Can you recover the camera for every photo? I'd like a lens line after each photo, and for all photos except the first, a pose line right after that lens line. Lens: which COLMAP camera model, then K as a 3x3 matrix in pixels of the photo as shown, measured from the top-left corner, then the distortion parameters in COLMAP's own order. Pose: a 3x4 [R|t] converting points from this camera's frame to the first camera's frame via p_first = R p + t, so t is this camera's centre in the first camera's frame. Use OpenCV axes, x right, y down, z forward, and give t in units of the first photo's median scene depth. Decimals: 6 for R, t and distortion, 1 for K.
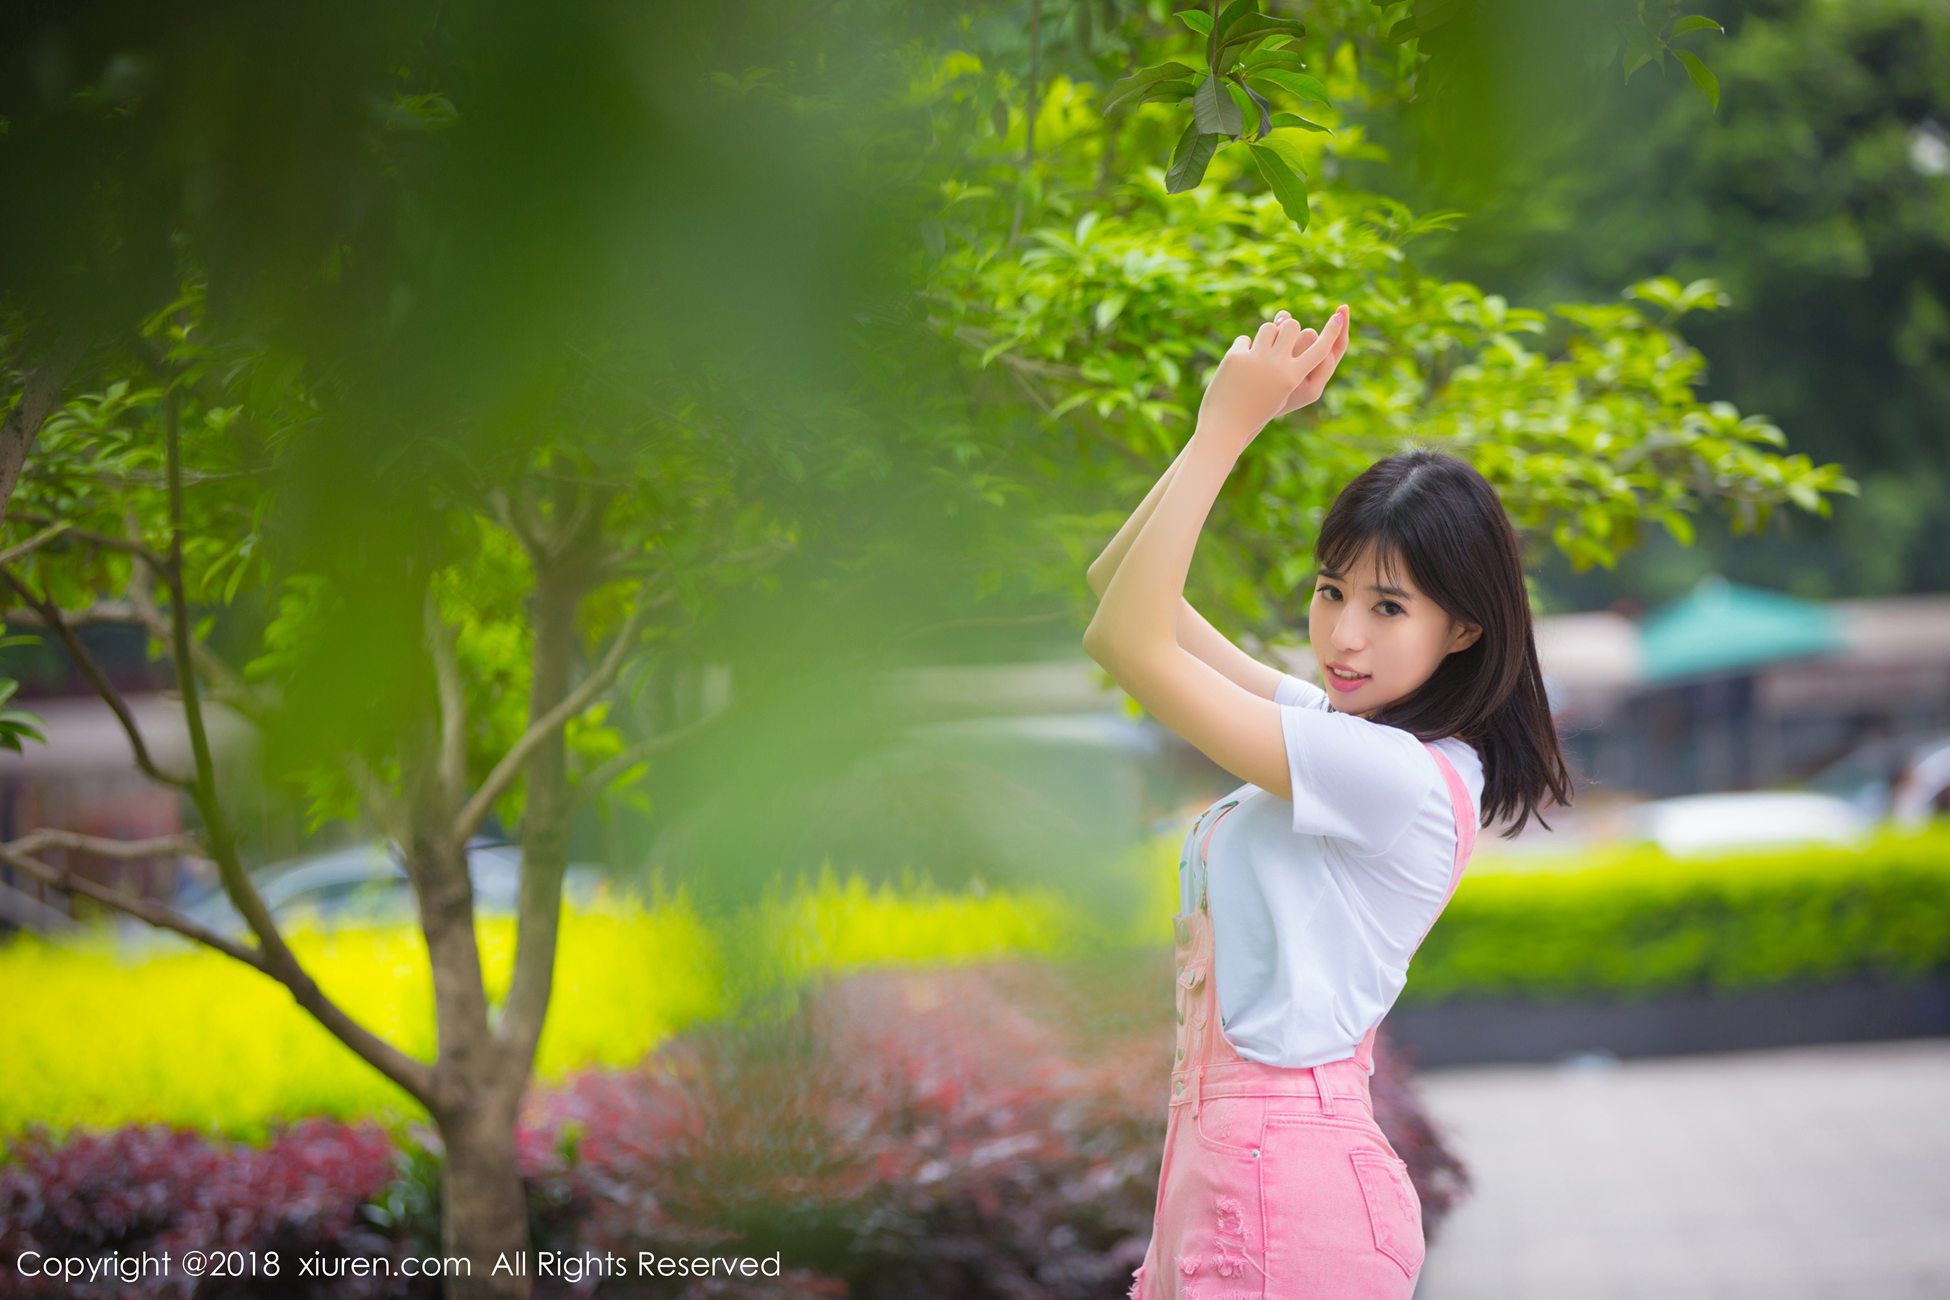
lens RADIAL K [[7666.8, 0, 979.8], [0, 7666.8, 657.7], [0, 0, 1]] dist [-0.092459, 0.000000]
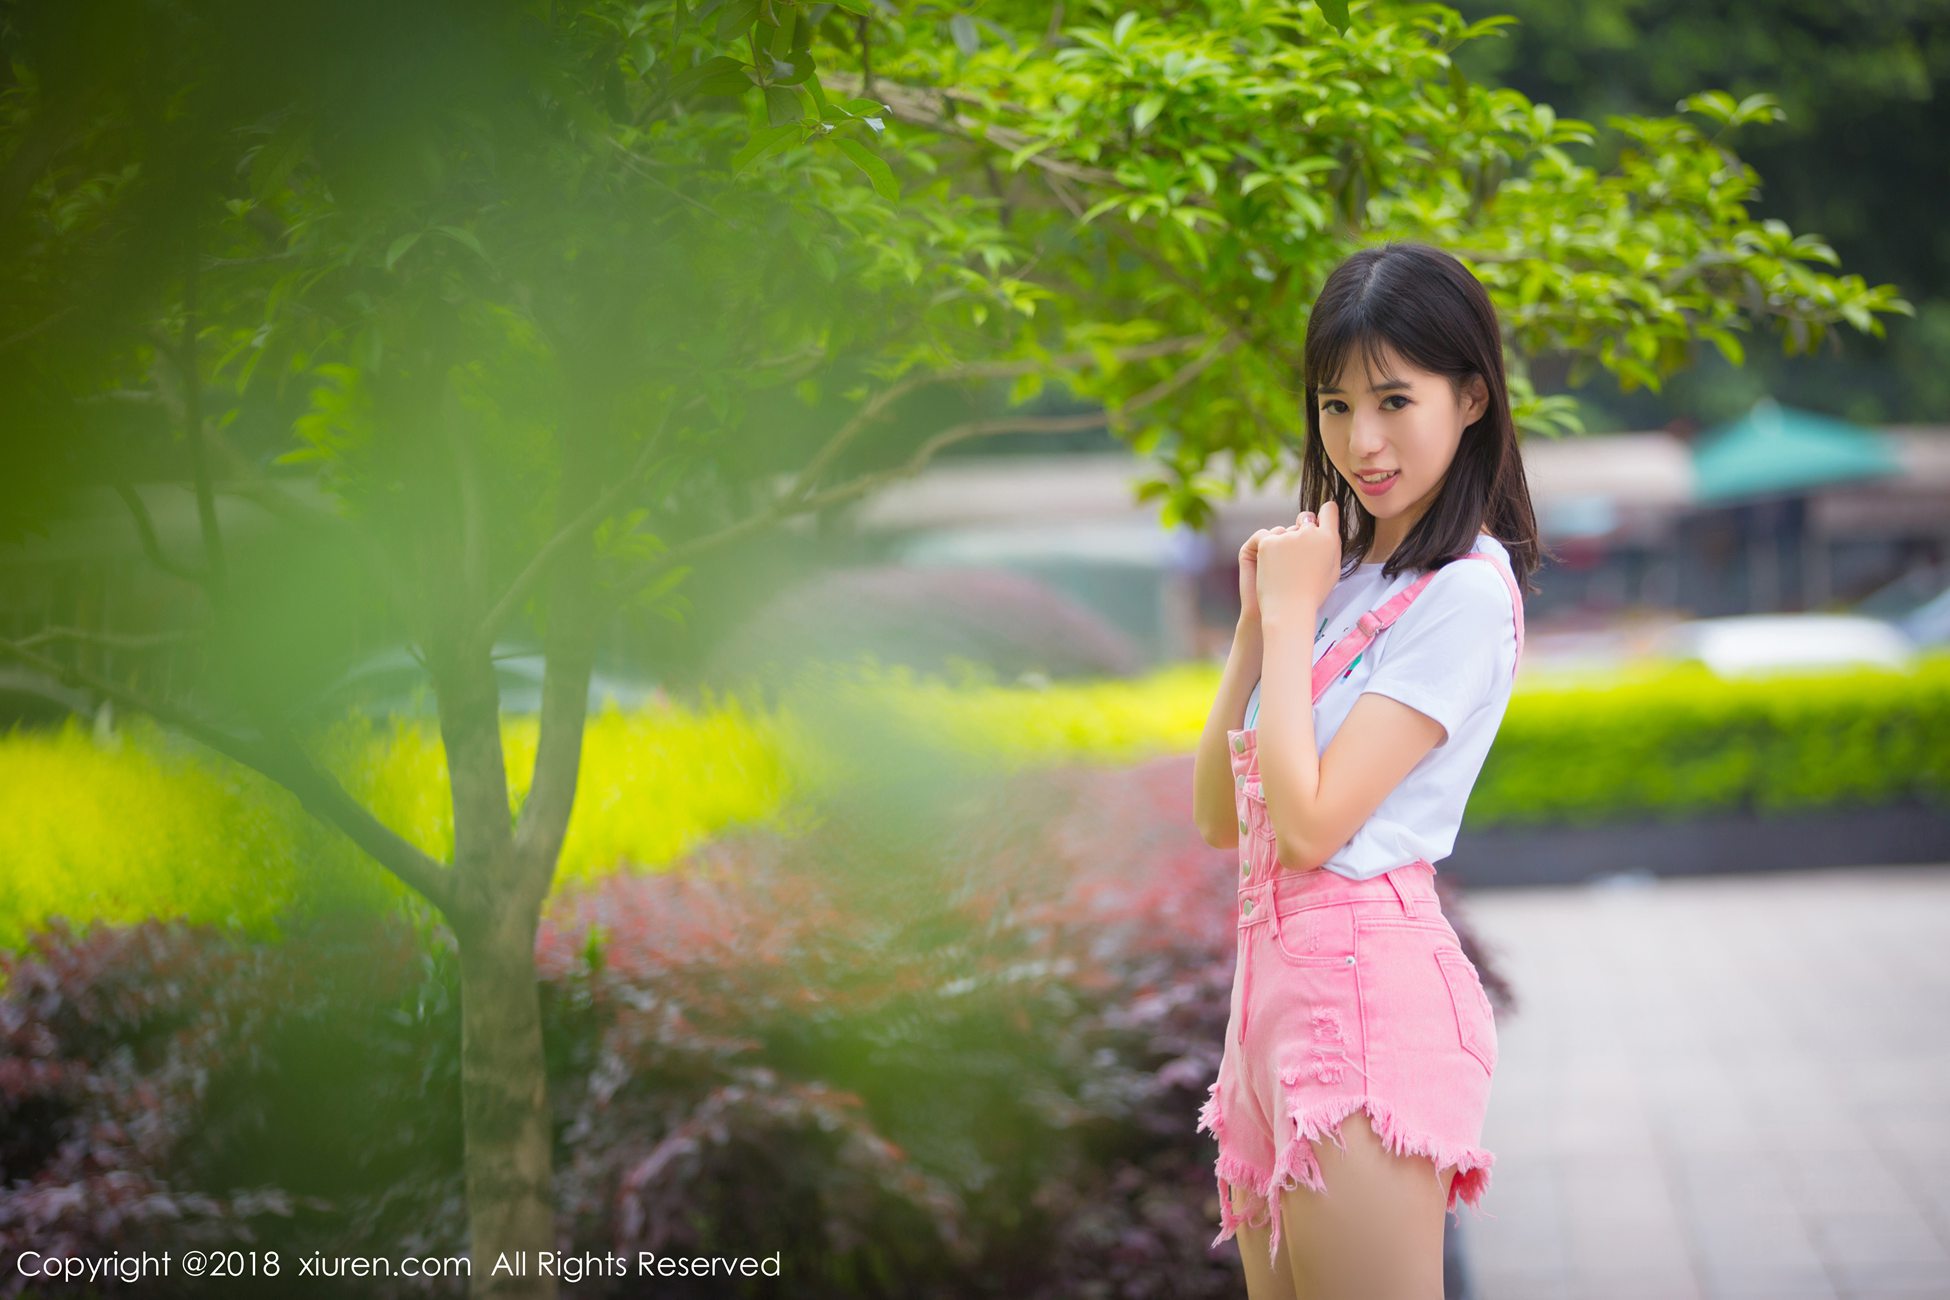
lens RADIAL K [[6973.1, 0, 969.9], [0, 6973.1, 639.3], [0, 0, 1]] dist [-0.082020, 0.000000]
pose [[0.999592, 0.021998, -0.018243, 0.011330], [-0.021474, 0.999365, 0.028440, -0.003253], [0.018857, -0.028037, 0.999429, 0.111120]]
